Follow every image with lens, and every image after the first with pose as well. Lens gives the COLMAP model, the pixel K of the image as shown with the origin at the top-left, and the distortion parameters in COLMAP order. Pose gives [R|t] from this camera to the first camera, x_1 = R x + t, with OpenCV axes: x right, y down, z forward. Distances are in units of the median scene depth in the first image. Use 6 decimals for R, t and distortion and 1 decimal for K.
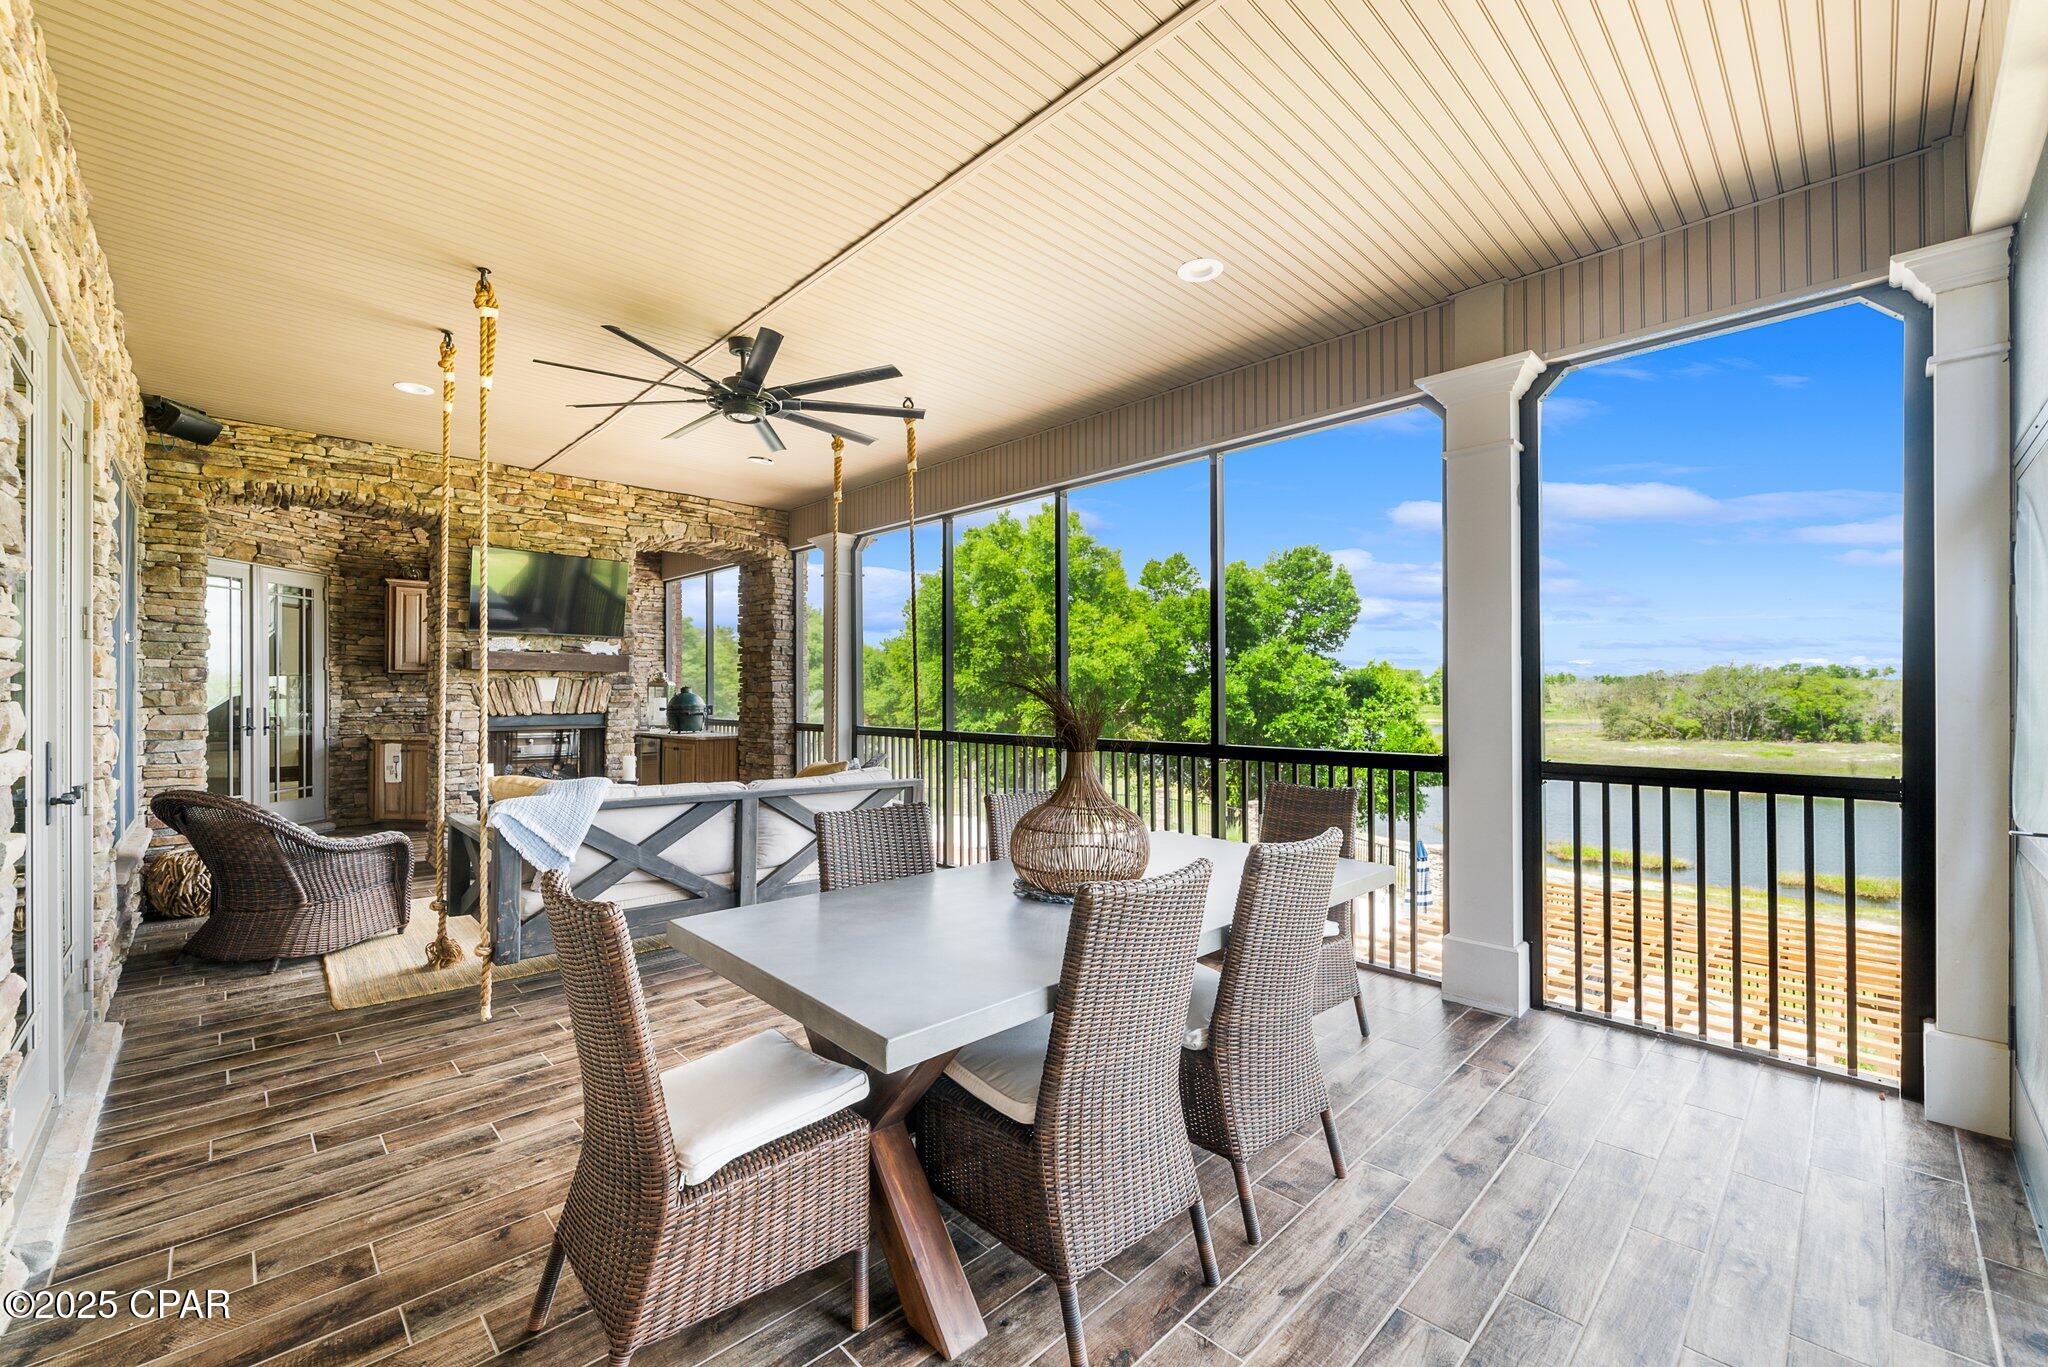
lens RADIAL K [[827.3, 0, 1083.7], [0, 827.3, 698.4], [0, 0, 1]] dist [-0.043497, 0.006134]
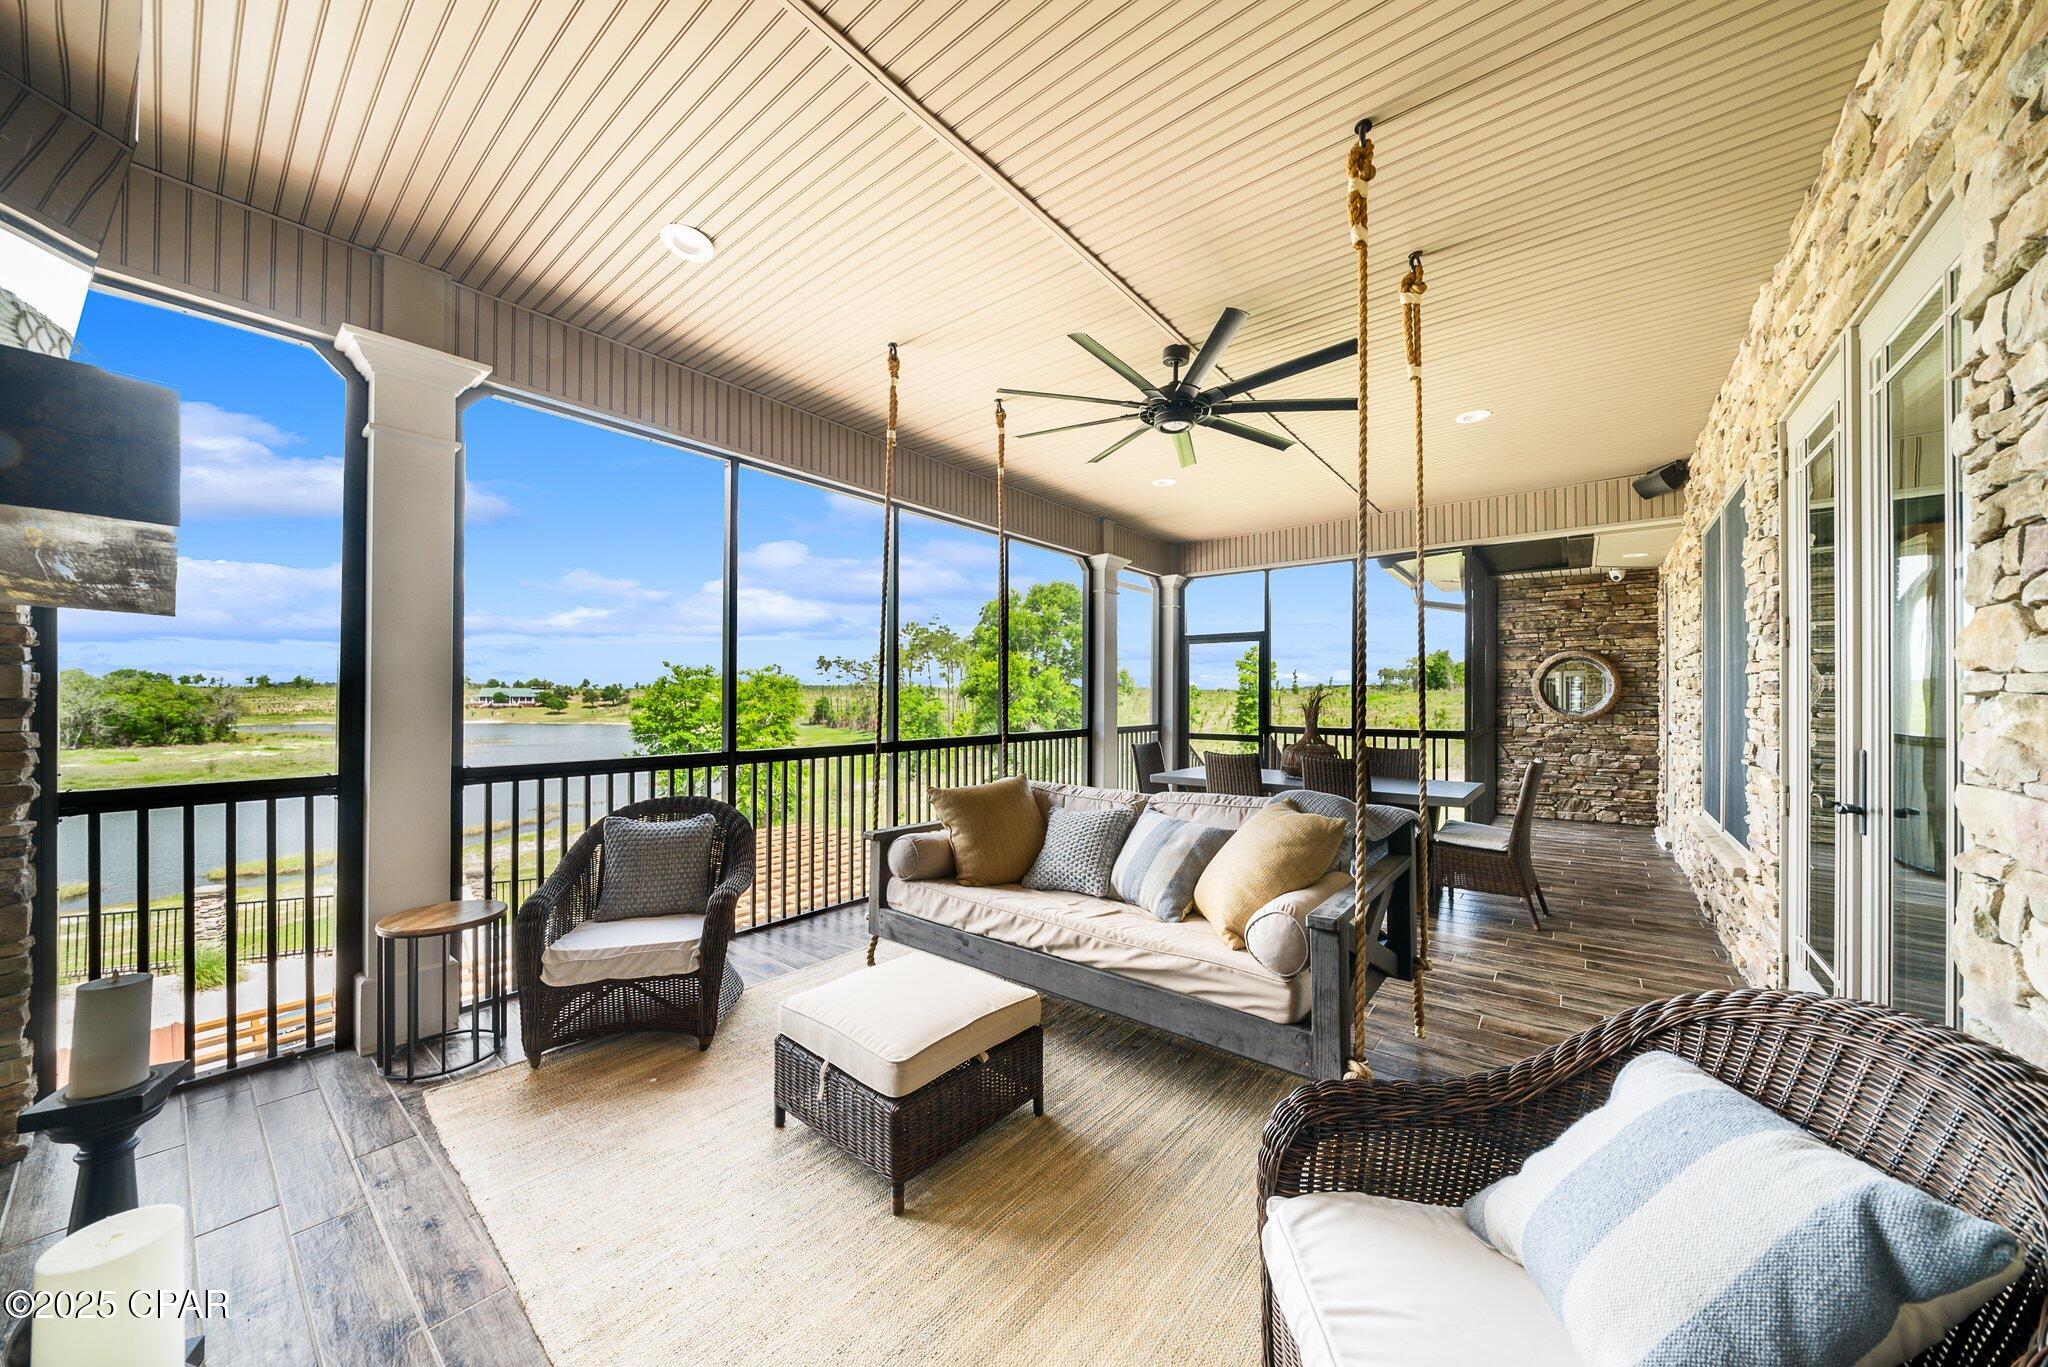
lens RADIAL K [[704.8, 0, 1024.0], [0, 704.8, 683.5], [0, 0, 1]] dist [0.000727, 0.000002]
pose [[-0.081593, 0.029141, 0.996240, -0.099005], [-0.001055, 0.999569, -0.029325, 0.000074], [-0.996665, -0.003444, -0.081527, 0.098019]]
